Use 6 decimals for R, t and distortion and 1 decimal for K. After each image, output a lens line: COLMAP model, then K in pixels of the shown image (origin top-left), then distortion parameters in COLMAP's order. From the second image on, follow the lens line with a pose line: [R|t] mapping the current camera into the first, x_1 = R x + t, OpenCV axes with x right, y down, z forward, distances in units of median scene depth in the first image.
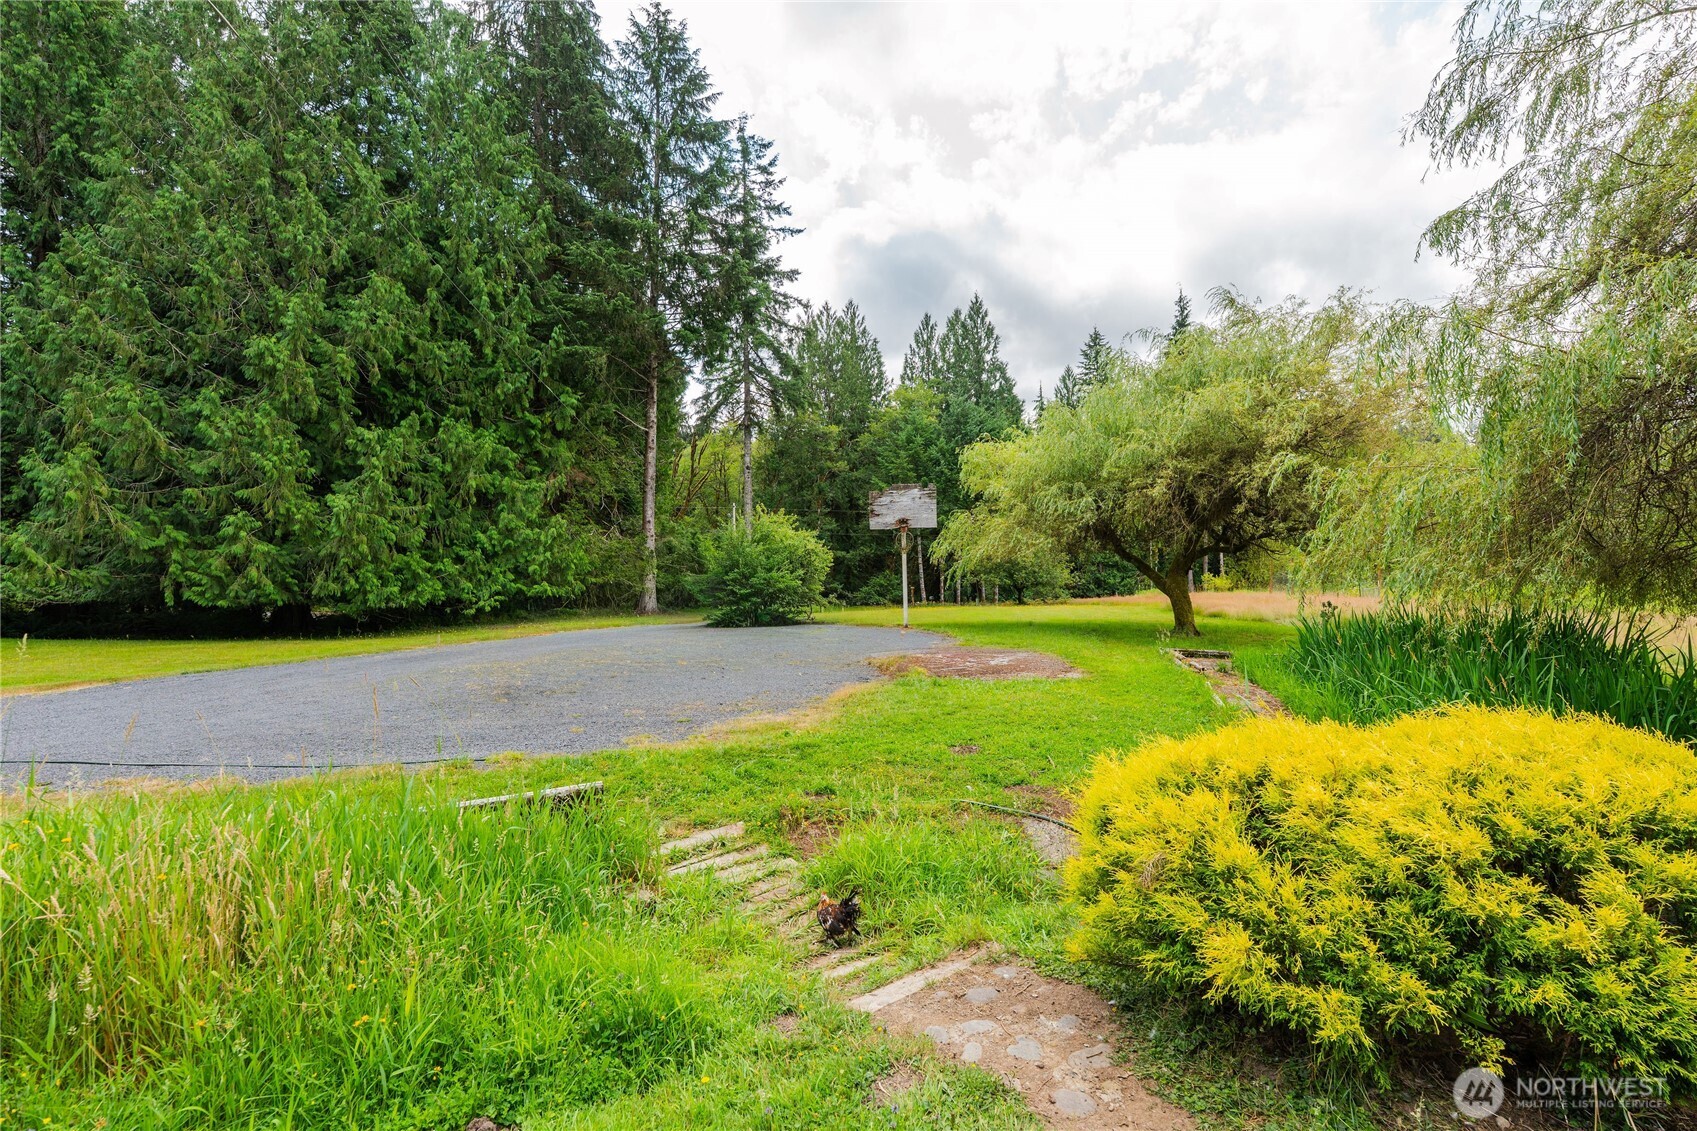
lens RADIAL K [[934.7, 0, 848.5], [0, 934.7, 565.5], [0, 0, 1]] dist [-0.000292, 0.000249]
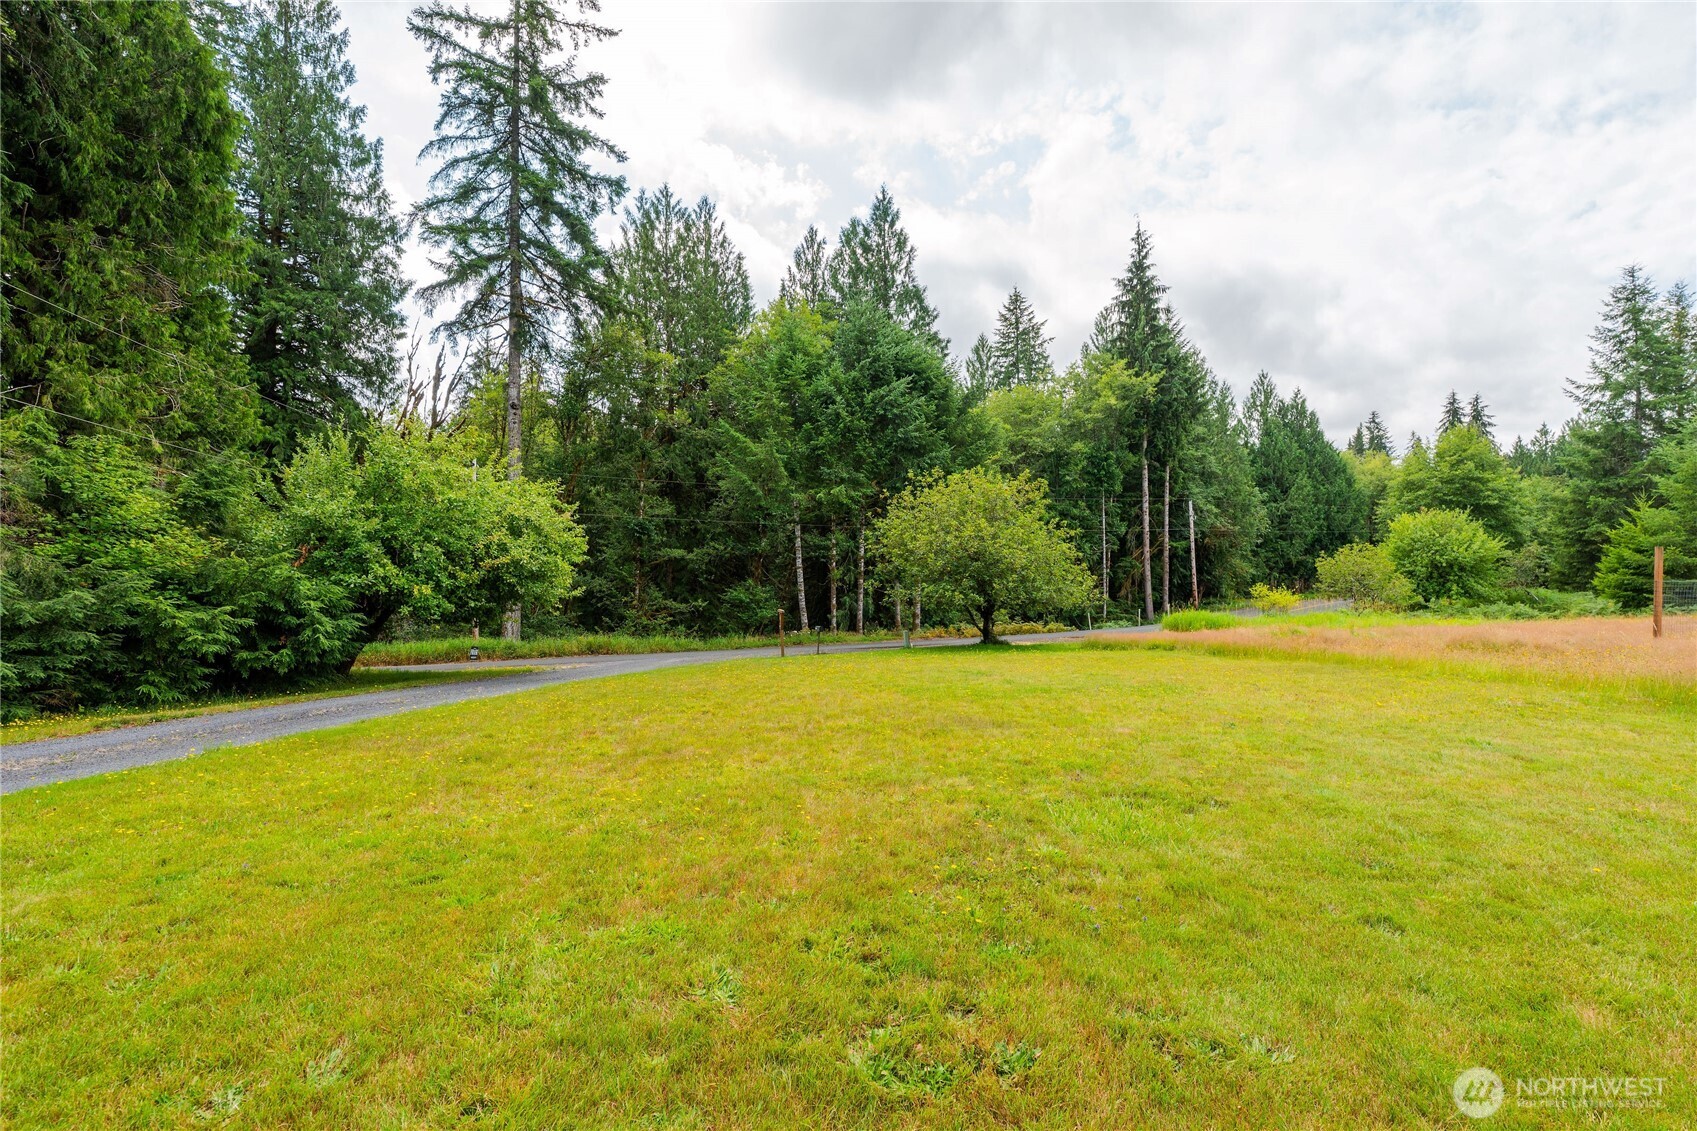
lens RADIAL K [[934.7, 0, 848.5], [0, 934.7, 565.5], [0, 0, 1]] dist [-0.000292, 0.000249]
pose [[0.991738, 0.010967, 0.127812, 0.024140], [-0.009114, 0.999845, -0.015075, 0.004497], [-0.127958, 0.013785, 0.991684, 0.308238]]
